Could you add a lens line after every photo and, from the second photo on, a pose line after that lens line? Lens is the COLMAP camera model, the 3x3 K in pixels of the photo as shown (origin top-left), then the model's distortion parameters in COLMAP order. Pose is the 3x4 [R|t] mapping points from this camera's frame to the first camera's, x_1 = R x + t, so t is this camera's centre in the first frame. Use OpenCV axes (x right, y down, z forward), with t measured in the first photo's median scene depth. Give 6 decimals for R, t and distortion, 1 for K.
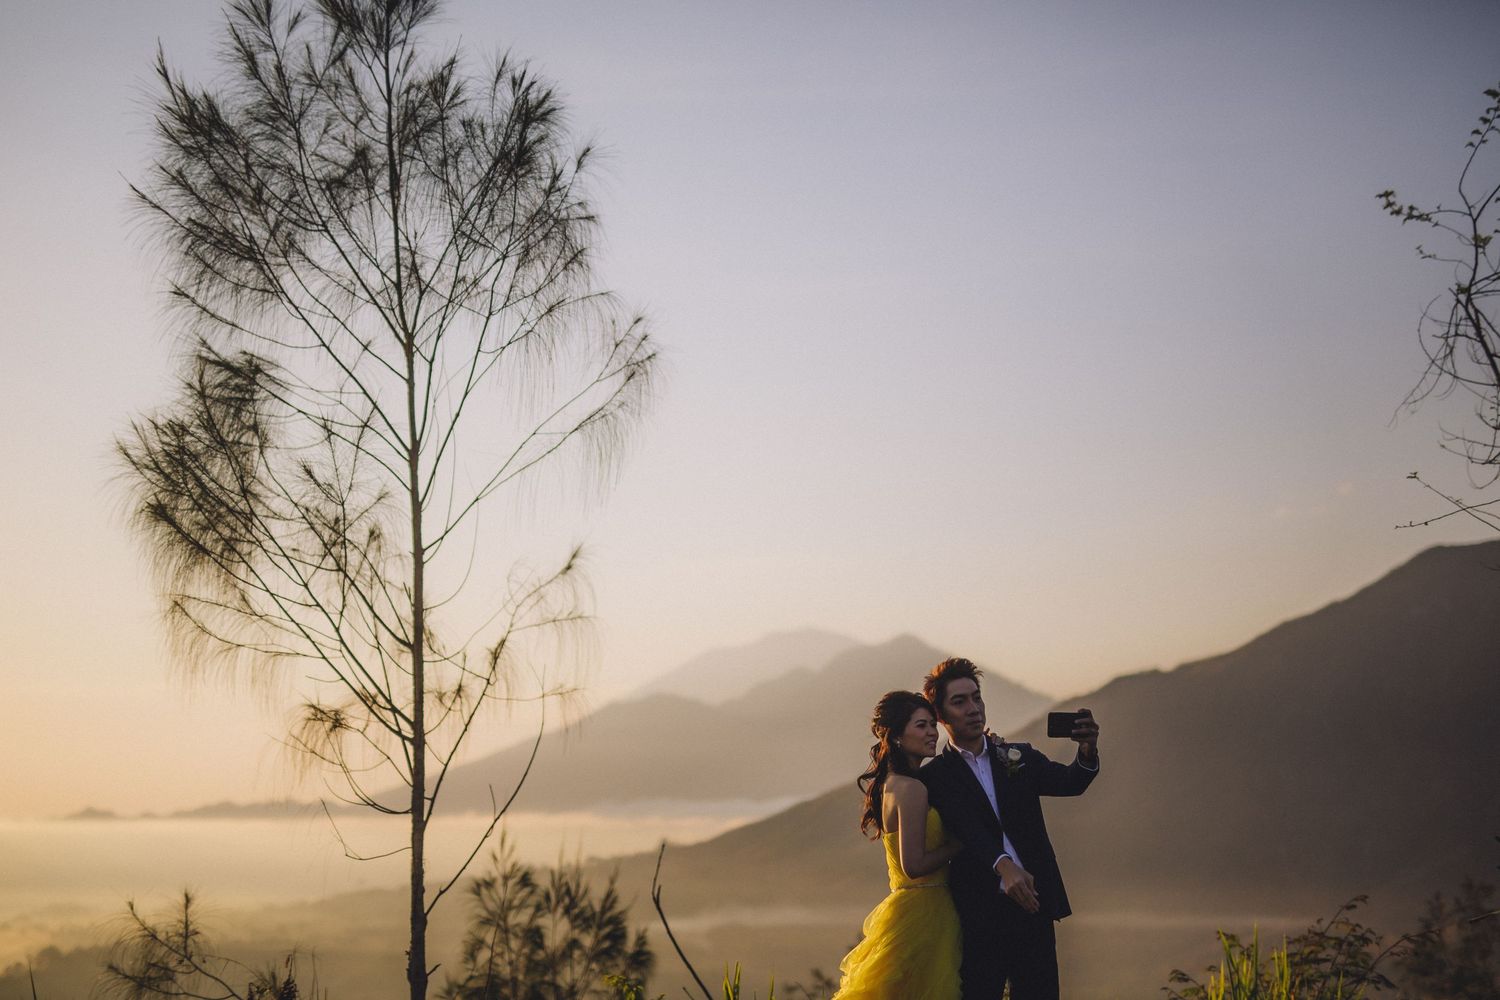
lens RADIAL K [[2194.5, 0, 744.3], [0, 2194.5, 473.3], [0, 0, 1]] dist [0.041802, 0.067688]
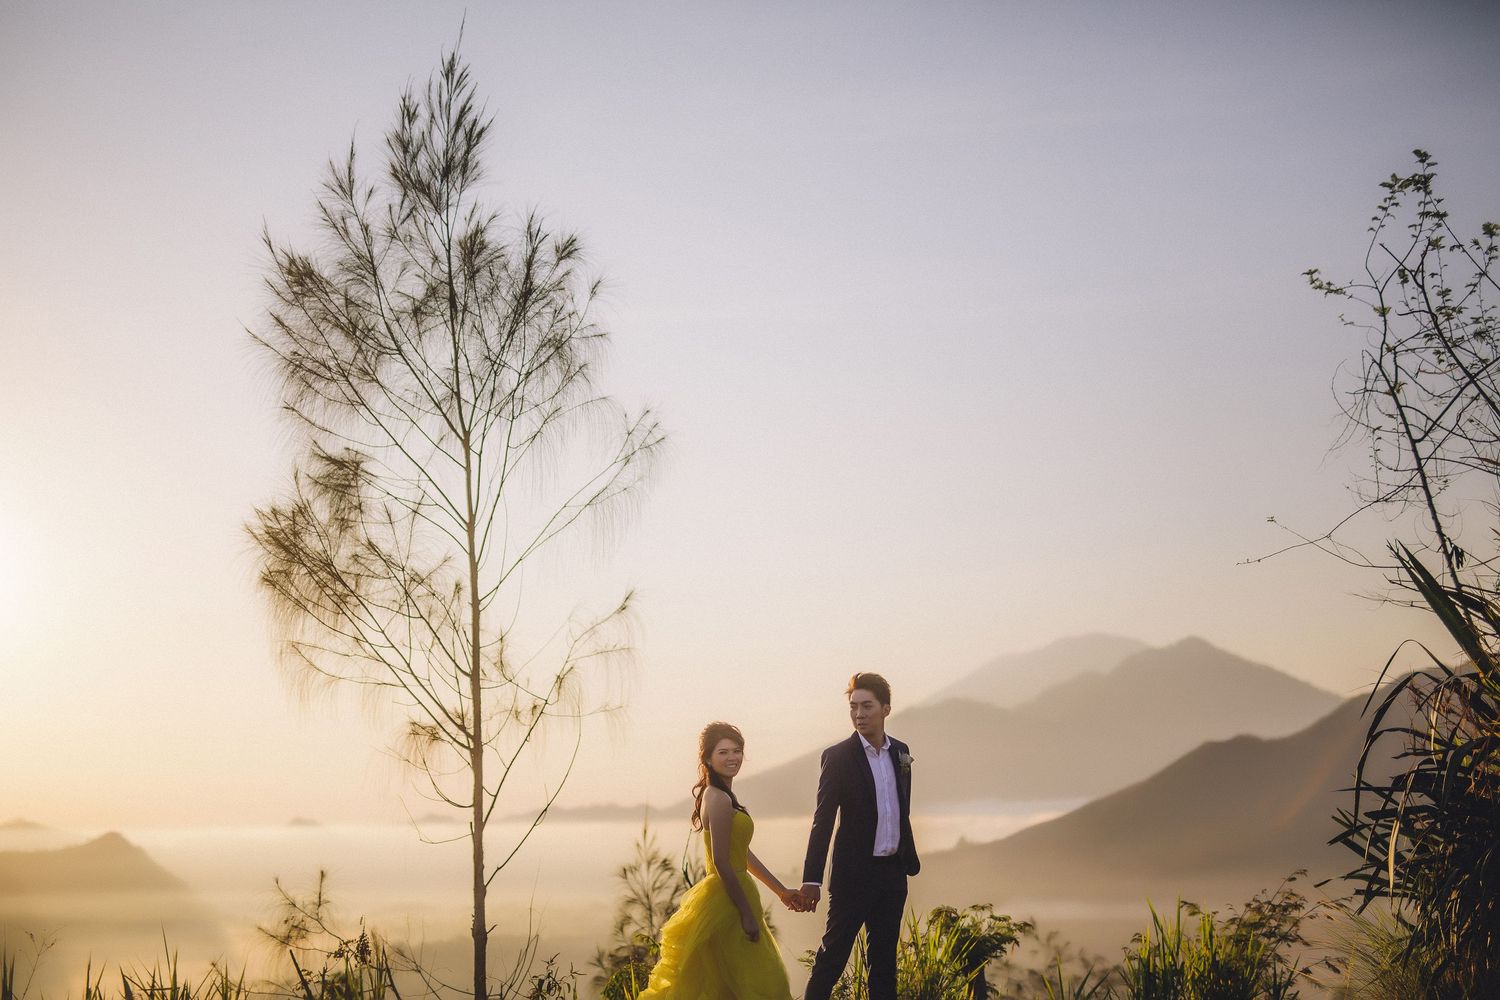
lens RADIAL K [[2130.2, 0, 727.6], [0, 2130.2, 485.2], [0, 0, 1]] dist [0.029031, 0.042528]
pose [[0.989582, -0.031024, -0.140585, 0.172484], [0.031233, 0.999512, -0.000723, -0.026902], [0.140539, -0.003675, 0.990068, -0.206862]]
